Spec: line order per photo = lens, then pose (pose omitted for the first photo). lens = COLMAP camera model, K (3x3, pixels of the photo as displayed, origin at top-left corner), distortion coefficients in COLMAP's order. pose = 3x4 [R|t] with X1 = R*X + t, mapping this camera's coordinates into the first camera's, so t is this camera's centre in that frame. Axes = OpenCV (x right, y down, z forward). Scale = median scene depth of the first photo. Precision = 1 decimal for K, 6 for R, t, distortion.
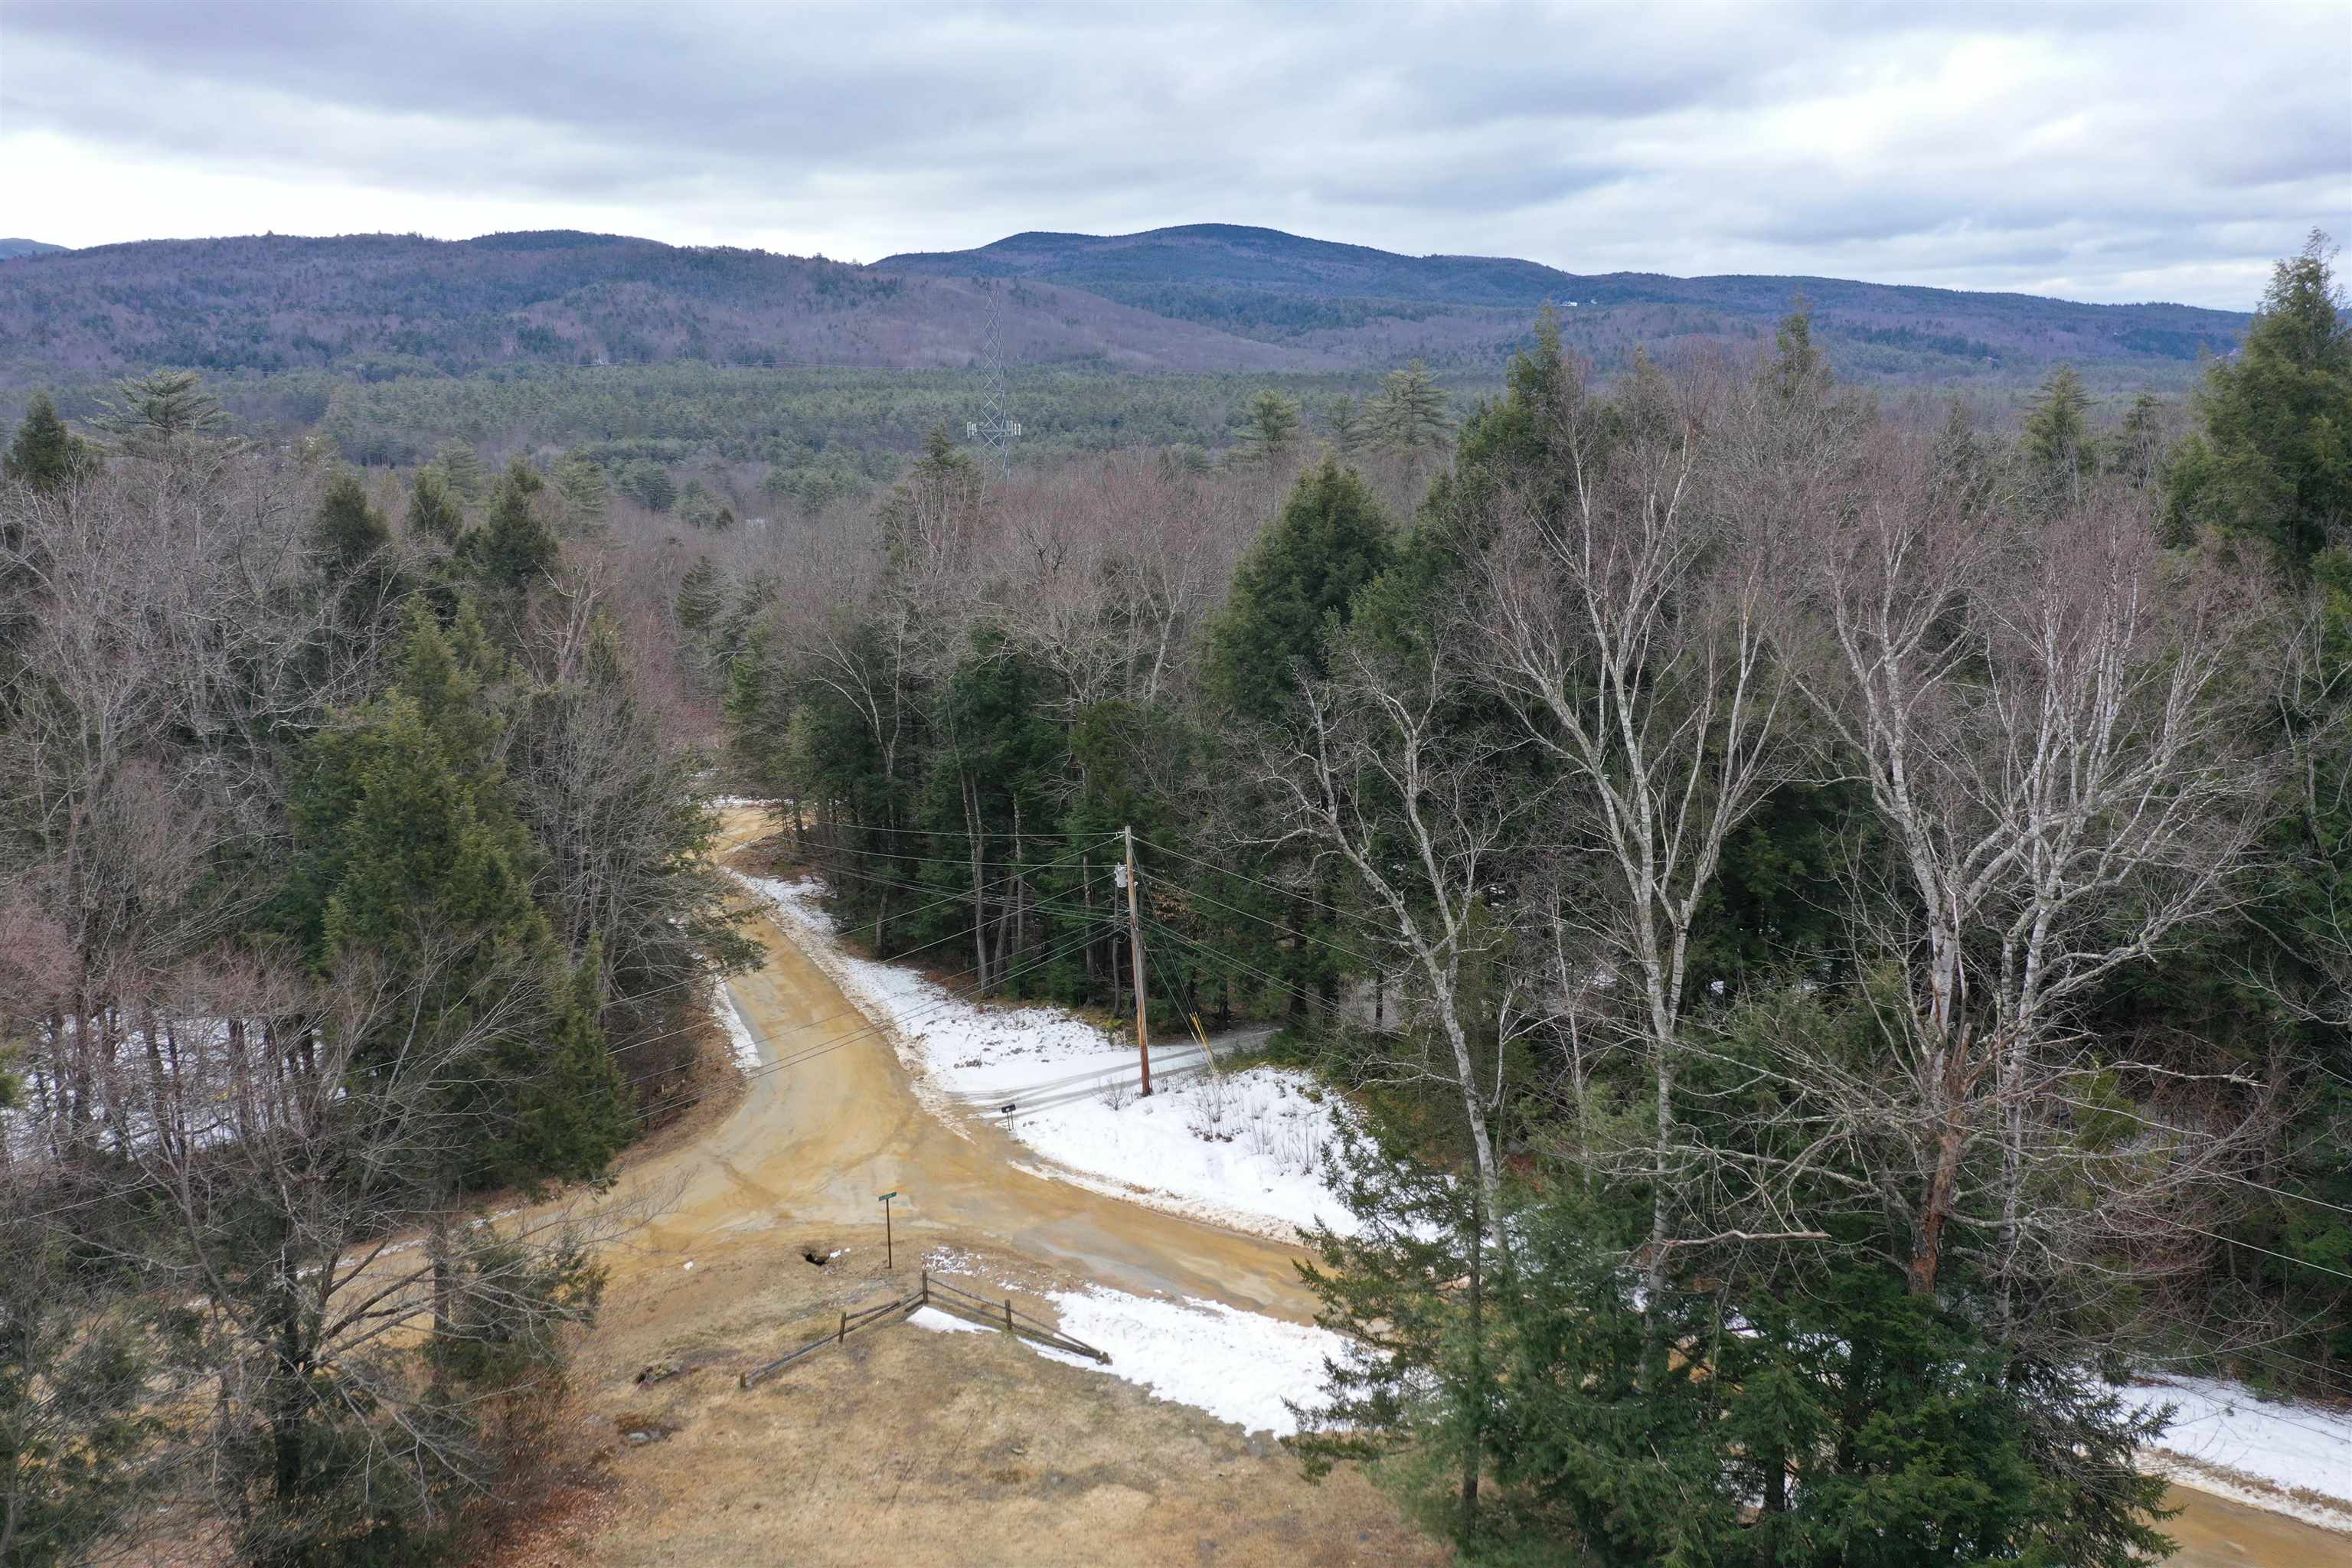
lens RADIAL K [[1897.0, 0, 1176.0], [0, 1897.0, 784.0], [0, 0, 1]] dist [0.013434, 0.004164]
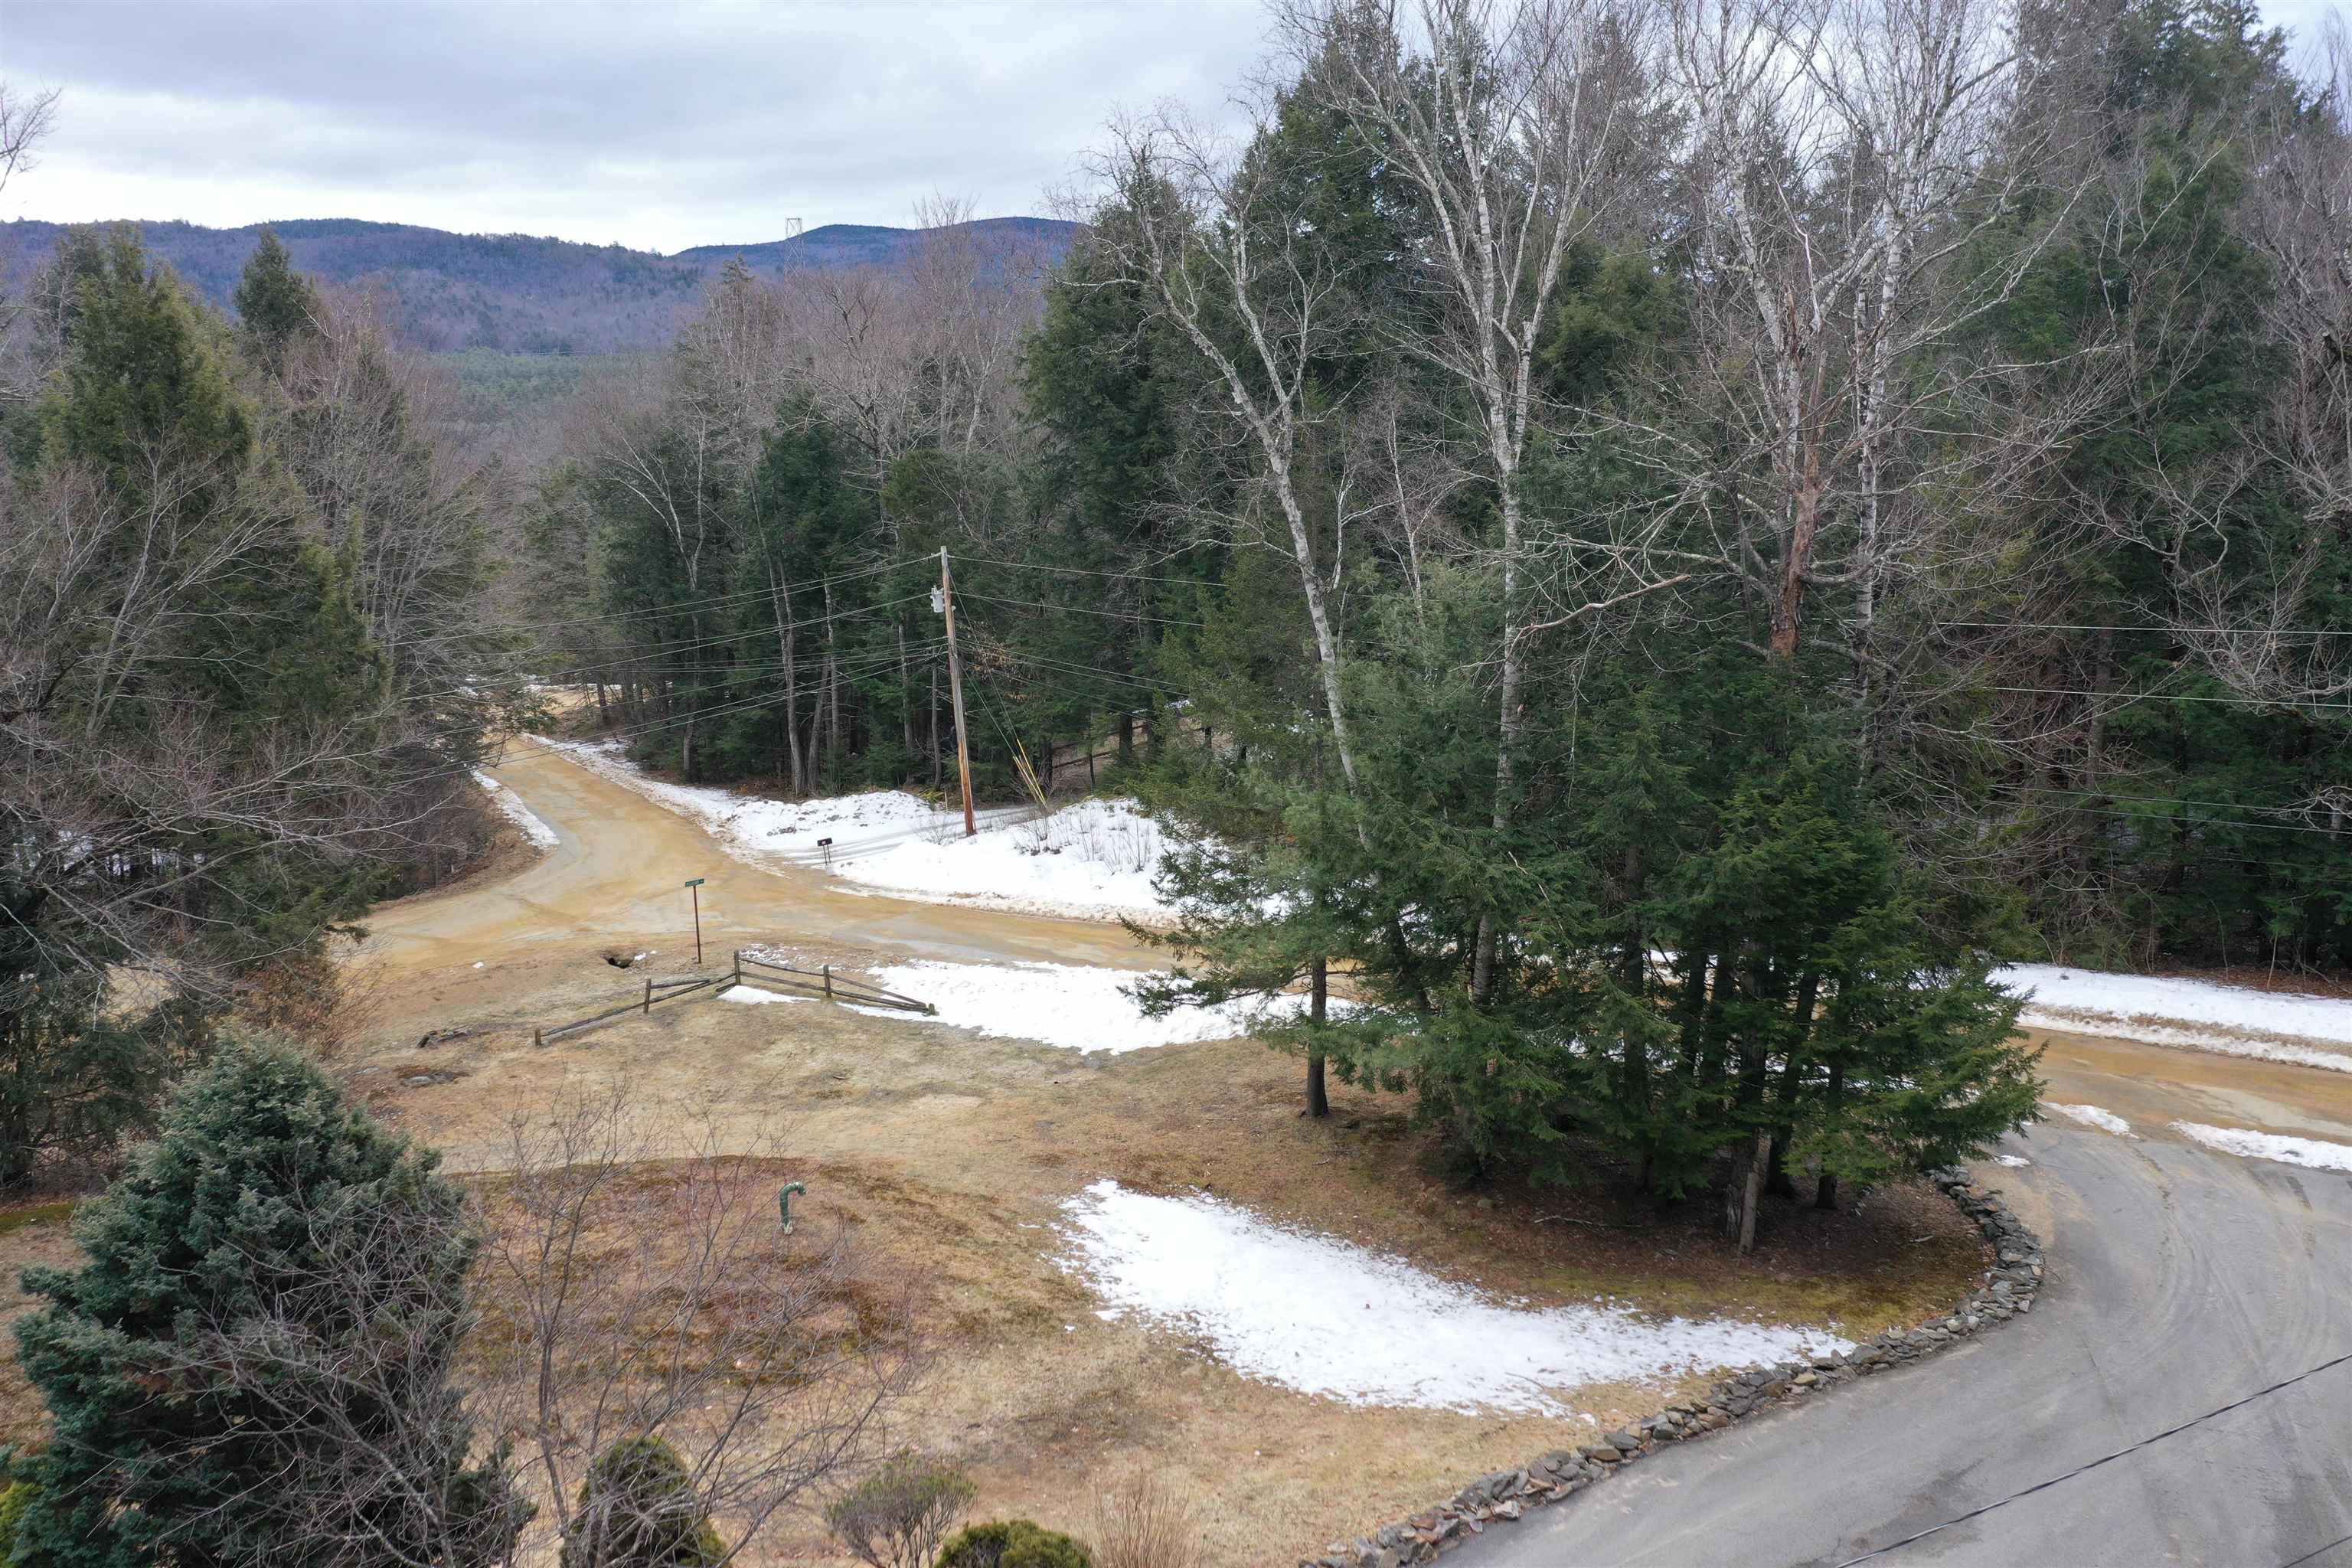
lens RADIAL K [[1894.5, 0, 1176.0], [0, 1894.5, 784.0], [0, 0, 1]] dist [0.017508, 0.007057]
pose [[0.995256, -0.024783, 0.094081, -0.001907], [0.025033, 0.999686, -0.001475, 0.182377], [-0.094015, 0.003823, 0.995563, 0.043543]]
